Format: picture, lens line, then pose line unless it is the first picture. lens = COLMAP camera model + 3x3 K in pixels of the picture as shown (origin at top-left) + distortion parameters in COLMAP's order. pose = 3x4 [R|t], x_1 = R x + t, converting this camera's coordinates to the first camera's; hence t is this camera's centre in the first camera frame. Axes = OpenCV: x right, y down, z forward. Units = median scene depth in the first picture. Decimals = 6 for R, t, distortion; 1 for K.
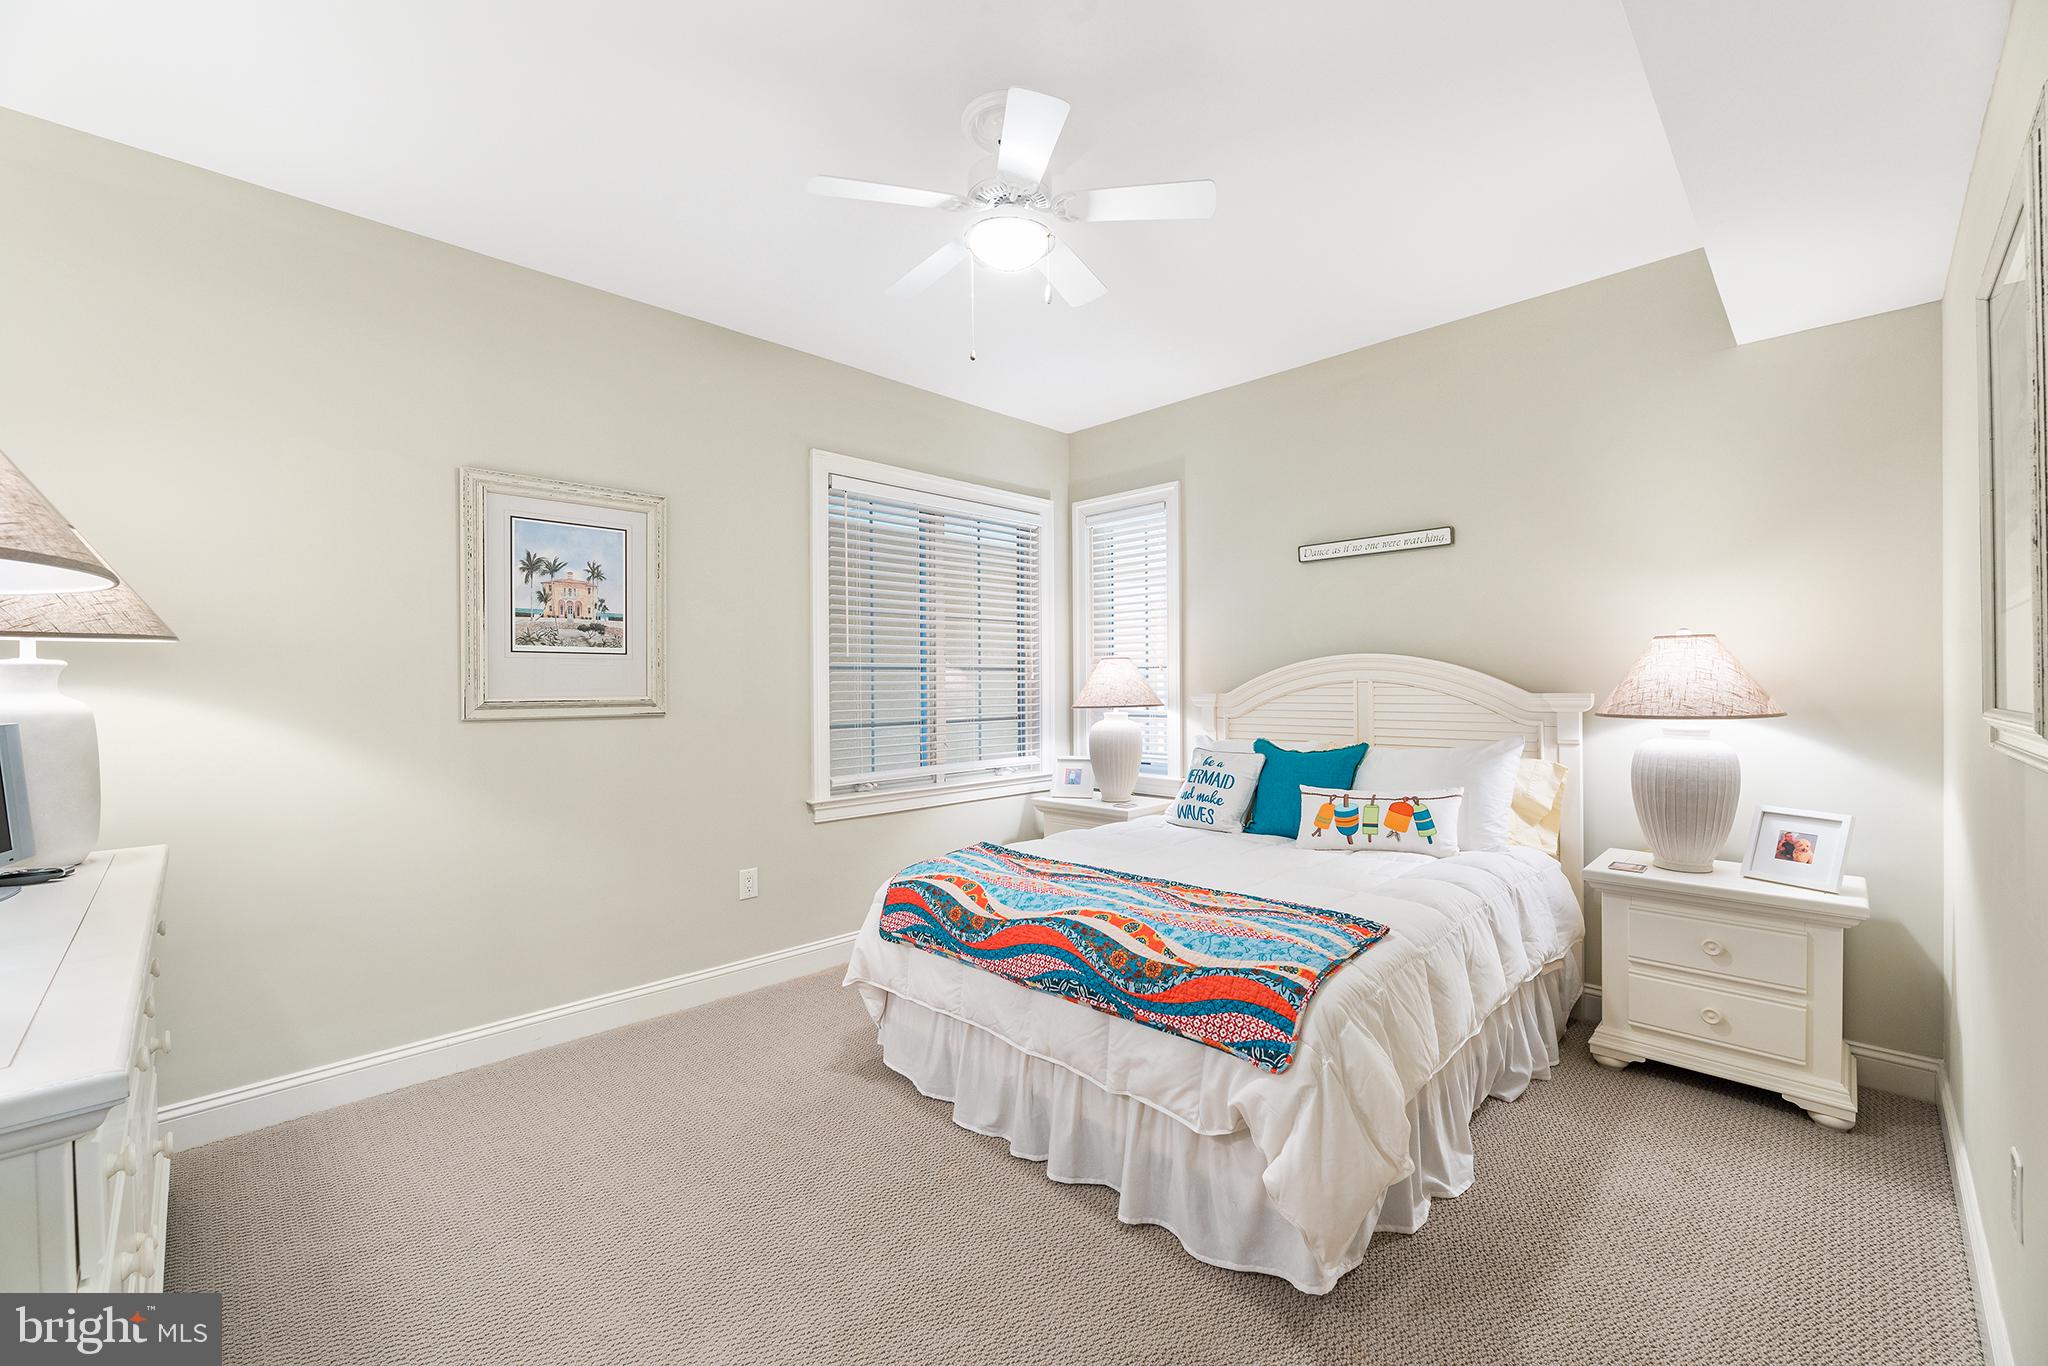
lens RADIAL K [[820.8, 0, 1028.0], [0, 820.8, 676.3], [0, 0, 1]] dist [-0.000659, -0.000113]
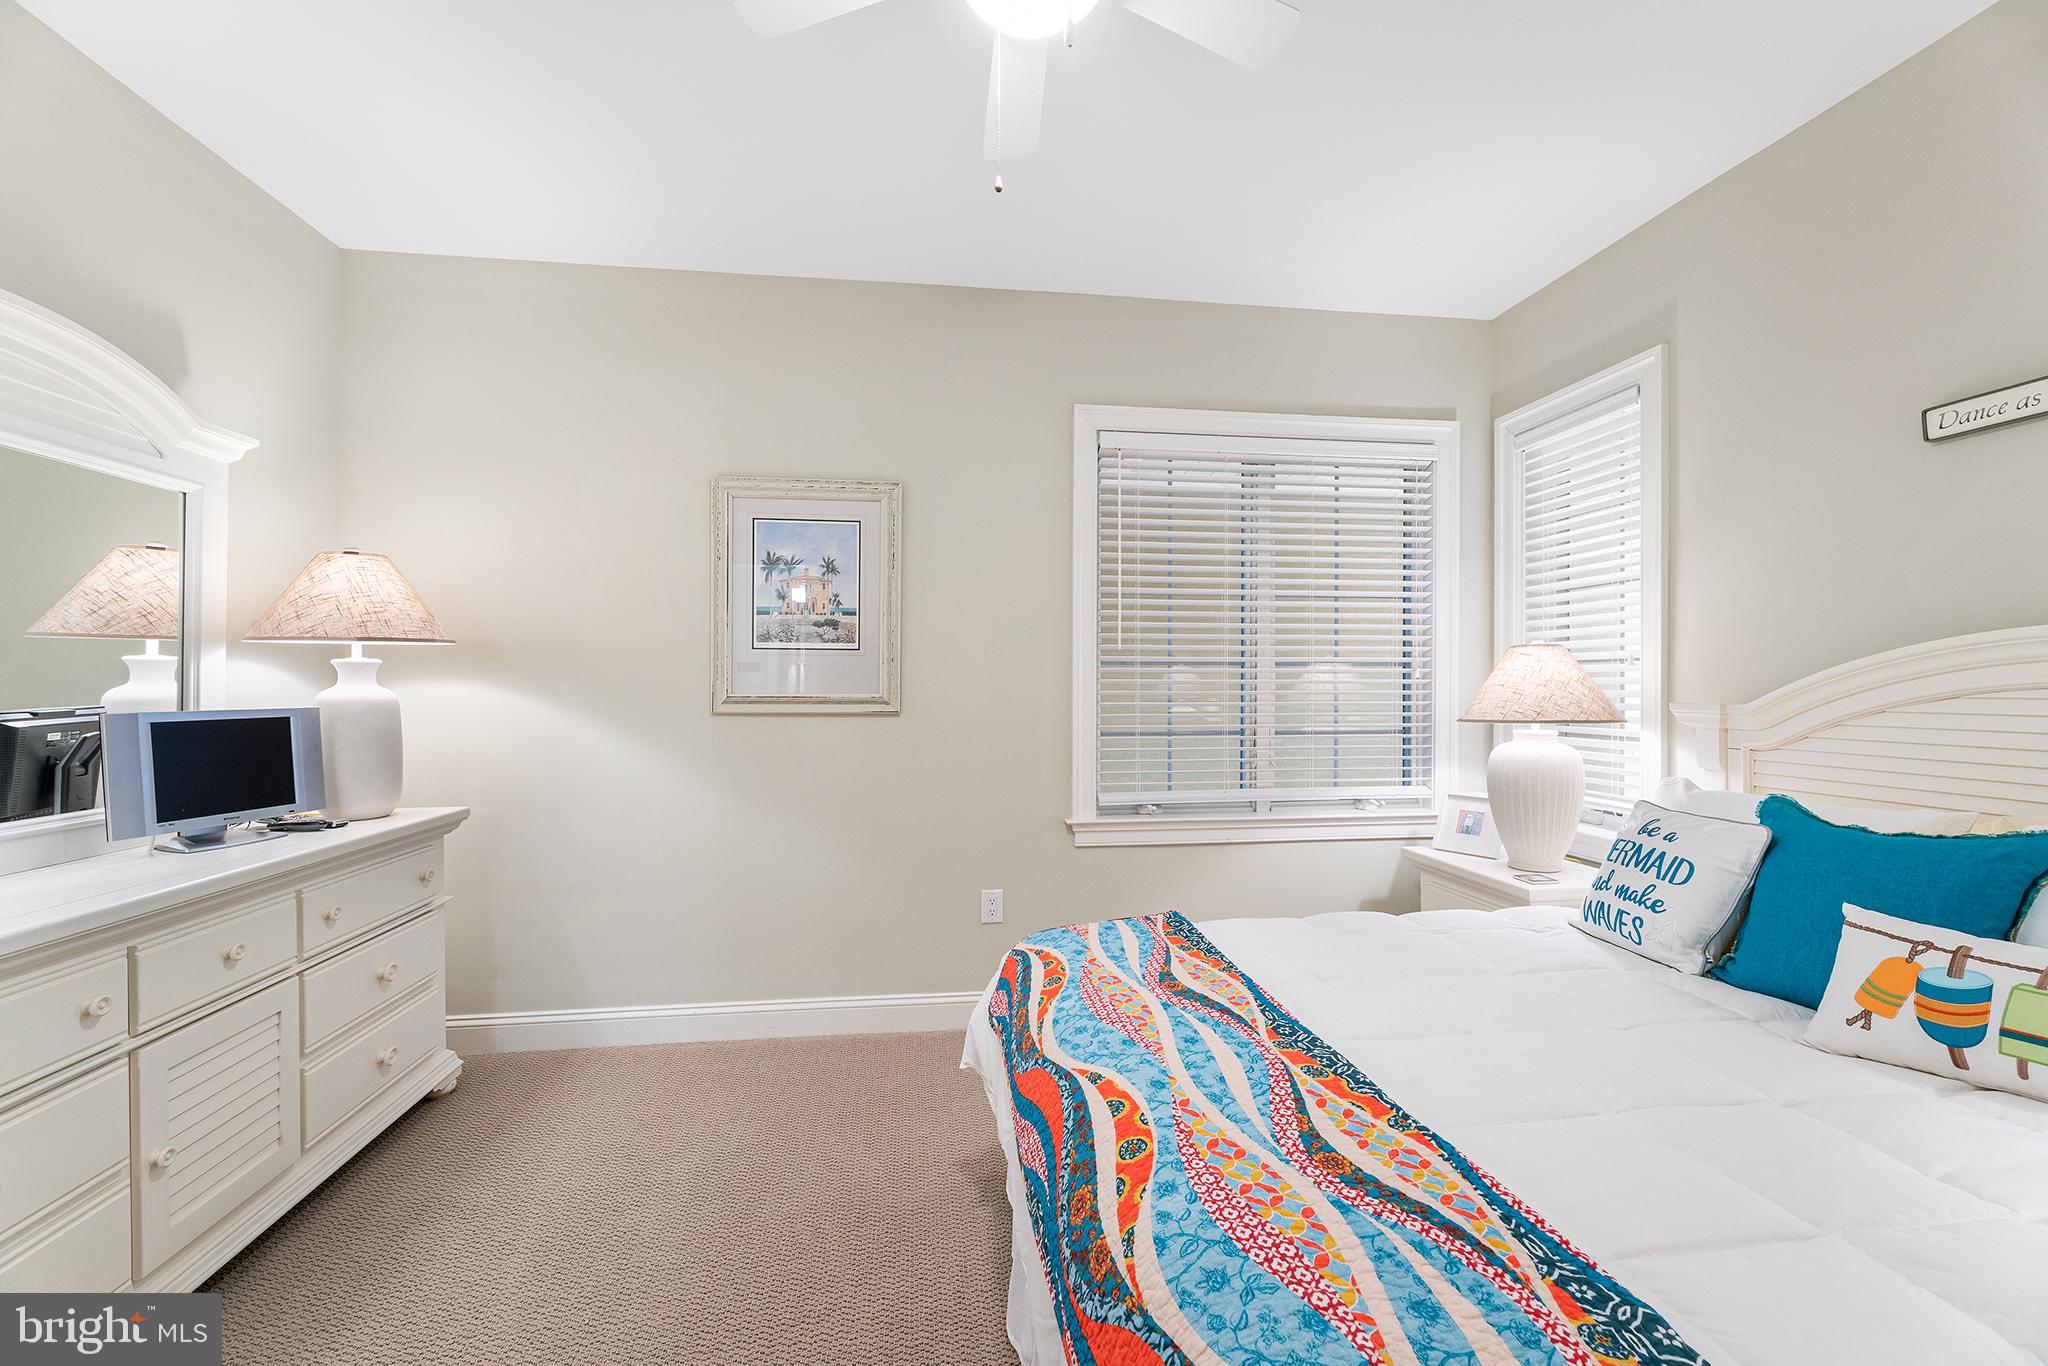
lens RADIAL K [[820.8, 0, 1028.0], [0, 820.8, 676.3], [0, 0, 1]] dist [-0.000659, -0.000113]
pose [[0.794022, 0.002641, -0.607884, 0.247864], [-0.001970, 0.999996, 0.001771, 0.002080], [0.607886, -0.000209, 0.794024, 0.344414]]
